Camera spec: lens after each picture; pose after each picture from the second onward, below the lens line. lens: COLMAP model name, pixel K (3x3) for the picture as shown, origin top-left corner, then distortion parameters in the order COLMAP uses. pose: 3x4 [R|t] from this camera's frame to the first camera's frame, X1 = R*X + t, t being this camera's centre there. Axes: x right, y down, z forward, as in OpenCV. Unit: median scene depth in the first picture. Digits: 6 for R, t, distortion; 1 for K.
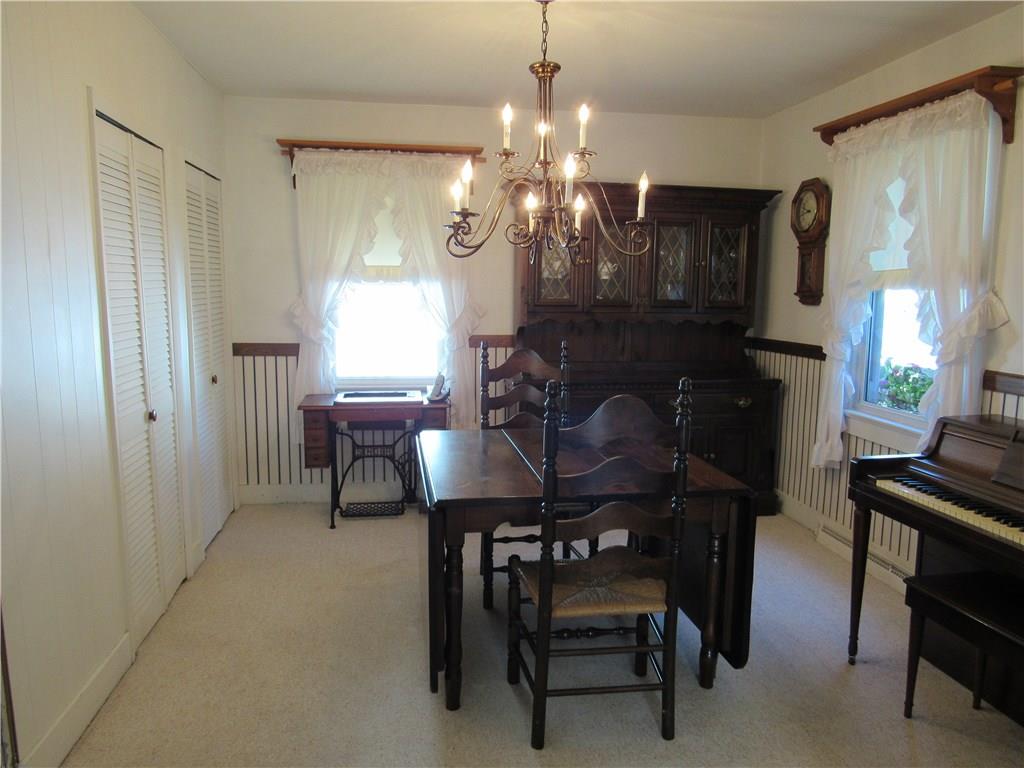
lens RADIAL K [[731.3, 0, 512.0], [0, 731.3, 384.0], [0, 0, 1]] dist [-0.048908, 0.033401]
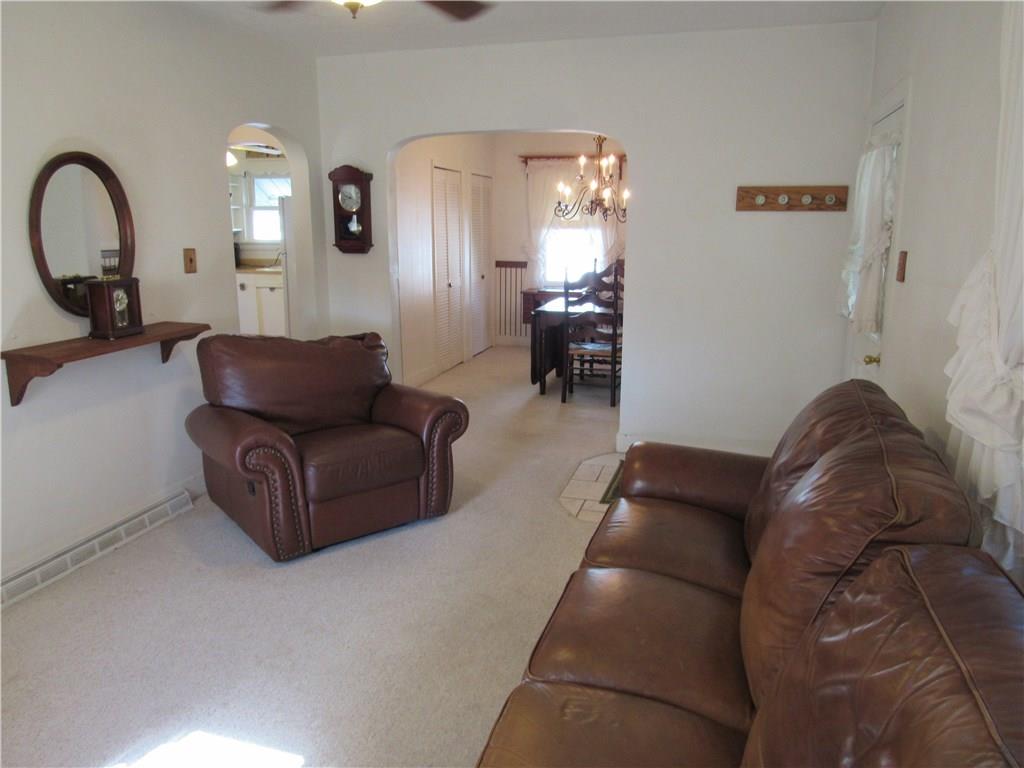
lens RADIAL K [[731.3, 0, 512.0], [0, 731.3, 384.0], [0, 0, 1]] dist [-0.048908, 0.033401]
pose [[0.907259, 0.086481, -0.411585, 0.509636], [-0.054626, 0.994572, 0.088562, 0.100890], [0.417010, -0.057866, 0.907058, -0.809349]]
